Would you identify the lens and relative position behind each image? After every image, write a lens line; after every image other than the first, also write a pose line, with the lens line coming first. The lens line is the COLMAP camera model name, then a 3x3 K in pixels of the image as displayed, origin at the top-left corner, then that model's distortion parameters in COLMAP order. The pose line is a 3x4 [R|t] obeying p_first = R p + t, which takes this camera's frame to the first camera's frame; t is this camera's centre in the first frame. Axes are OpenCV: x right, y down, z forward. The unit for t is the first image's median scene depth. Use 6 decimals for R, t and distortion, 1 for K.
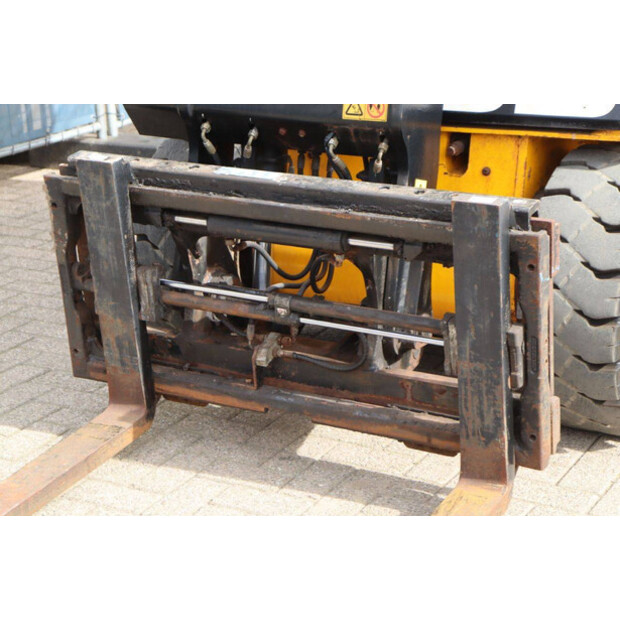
lens RADIAL K [[1461.0, 0, 310.0], [0, 1461.0, 310.0], [0, 0, 1]] dist [0.440031, -0.040591]
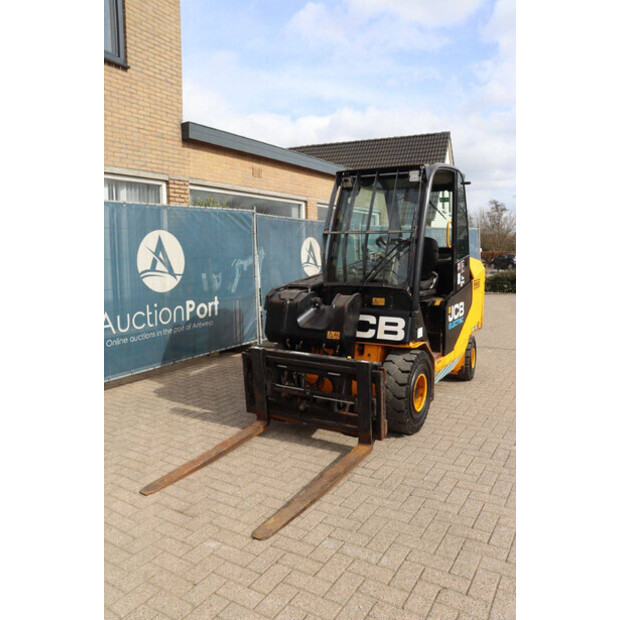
lens RADIAL K [[507.3, 0, 307.9], [0, 507.3, 313.5], [0, 0, 1]] dist [-0.168091, 0.143042]
pose [[0.998896, 0.025297, -0.039593, 0.022451], [-0.032138, 0.982588, -0.182995, 0.032943], [0.034275, 0.184065, 0.982316, -0.186775]]
